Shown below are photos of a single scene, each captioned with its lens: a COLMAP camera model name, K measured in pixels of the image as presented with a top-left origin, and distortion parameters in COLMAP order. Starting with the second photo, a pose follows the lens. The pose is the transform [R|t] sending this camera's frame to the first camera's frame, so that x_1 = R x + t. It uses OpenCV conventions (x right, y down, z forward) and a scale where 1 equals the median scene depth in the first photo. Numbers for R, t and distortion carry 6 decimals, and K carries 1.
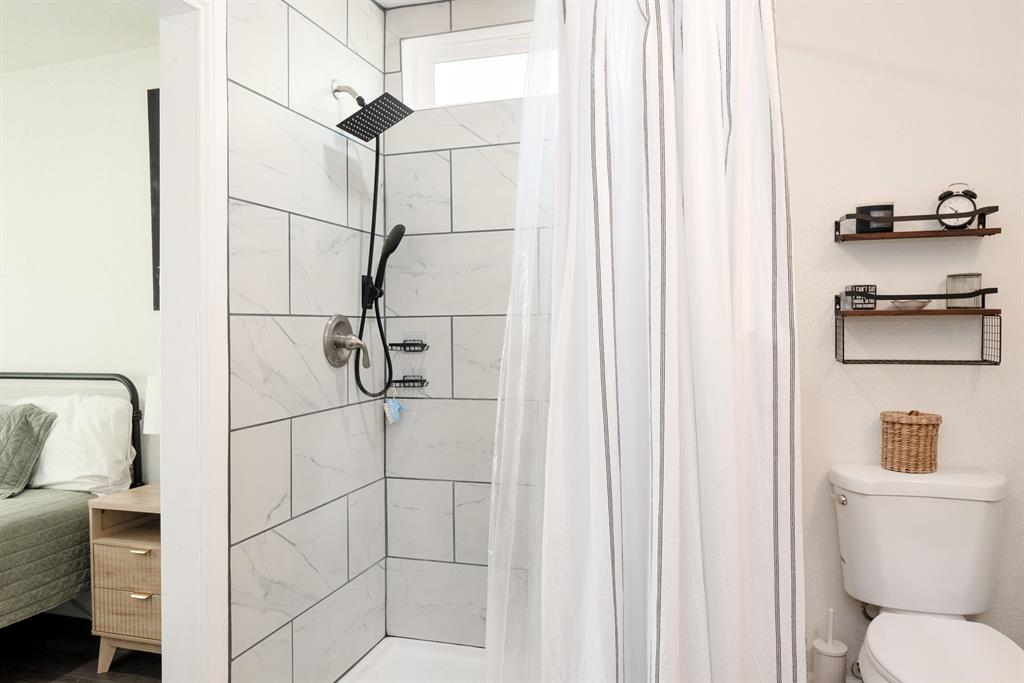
lens RADIAL K [[709.8, 0, 512.0], [0, 709.8, 341.5], [0, 0, 1]] dist [-0.000416, -0.001918]
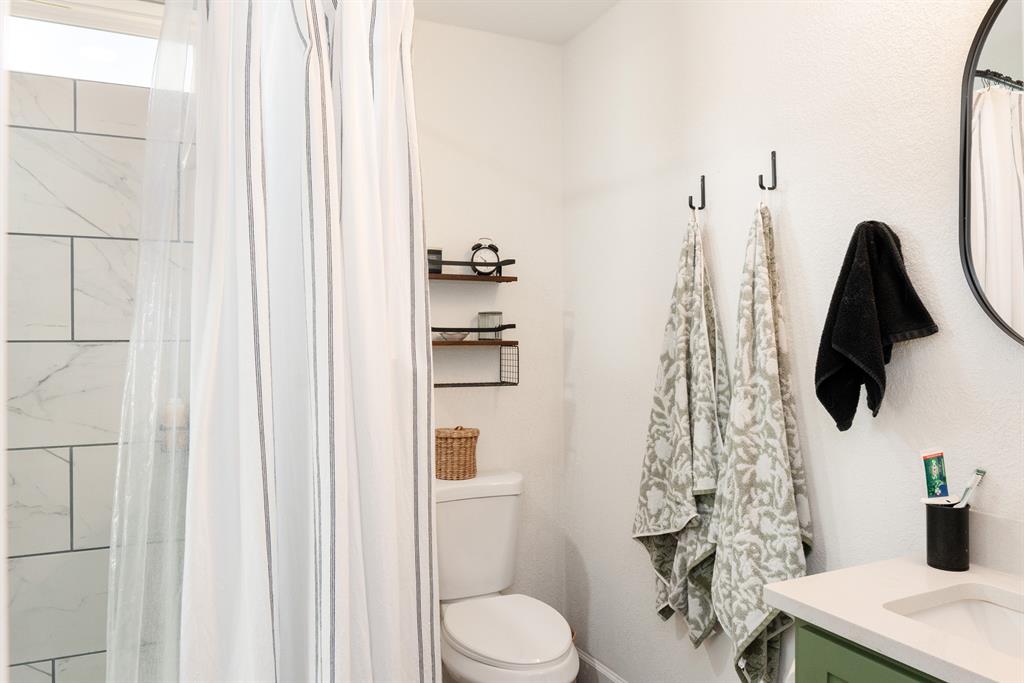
lens RADIAL K [[704.6, 0, 526.9], [0, 704.6, 345.6], [0, 0, 1]] dist [0.001373, 0.001137]
pose [[0.756360, 0.008356, 0.654102, -0.115951], [0.014216, 0.999472, -0.029206, -0.000696], [-0.654001, 0.031389, 0.755842, 0.039626]]
